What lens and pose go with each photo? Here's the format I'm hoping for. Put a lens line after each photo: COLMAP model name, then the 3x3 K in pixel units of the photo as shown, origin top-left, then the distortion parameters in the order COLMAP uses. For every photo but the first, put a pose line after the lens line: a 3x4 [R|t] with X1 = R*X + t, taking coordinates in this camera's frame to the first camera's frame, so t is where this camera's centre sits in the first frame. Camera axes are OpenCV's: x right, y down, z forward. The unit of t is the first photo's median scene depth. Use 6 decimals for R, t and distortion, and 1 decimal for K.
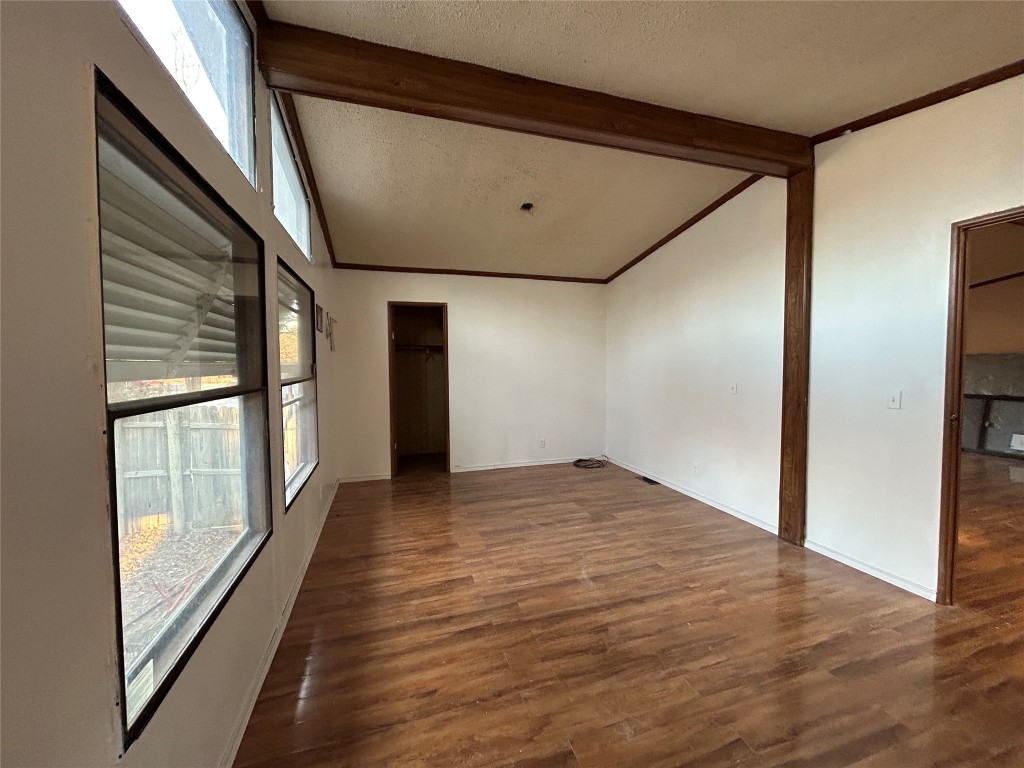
lens RADIAL K [[411.3, 0, 518.3], [0, 411.3, 381.8], [0, 0, 1]] dist [0.003011, 0.000172]
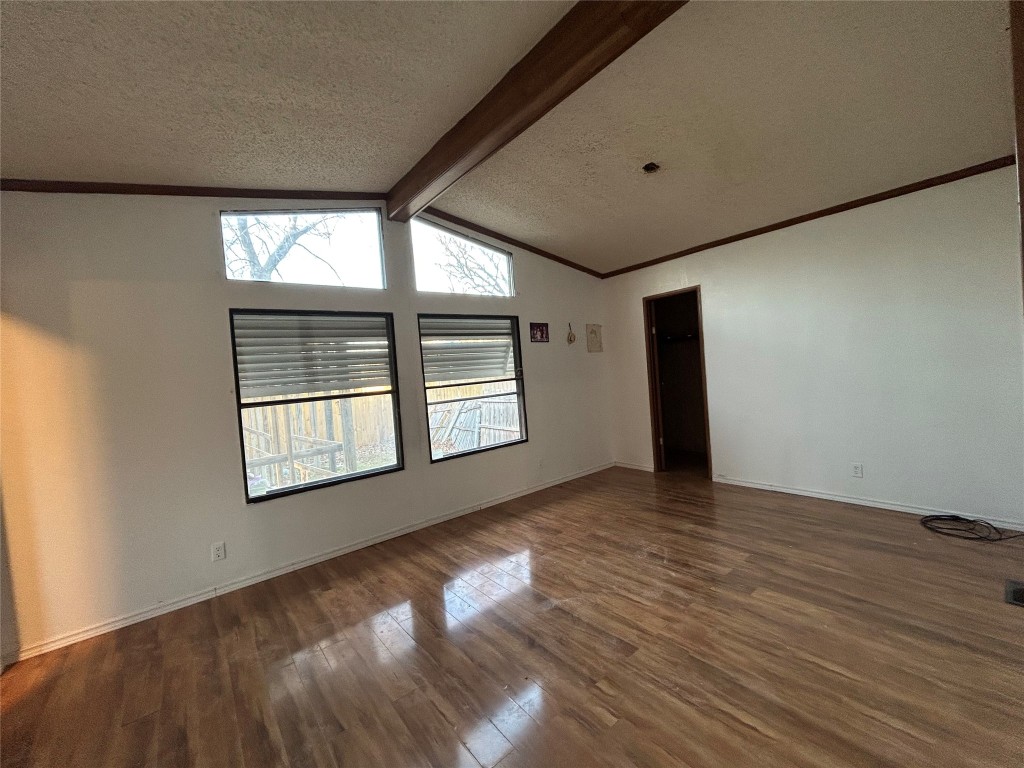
lens RADIAL K [[411.3, 0, 516.1], [0, 411.3, 385.3], [0, 0, 1]] dist [0.003011, 0.000172]
pose [[0.357024, 0.011316, -0.934027, 0.806157], [0.036962, 0.998972, 0.026231, -0.028904], [0.933364, -0.043889, 0.356239, 0.507235]]
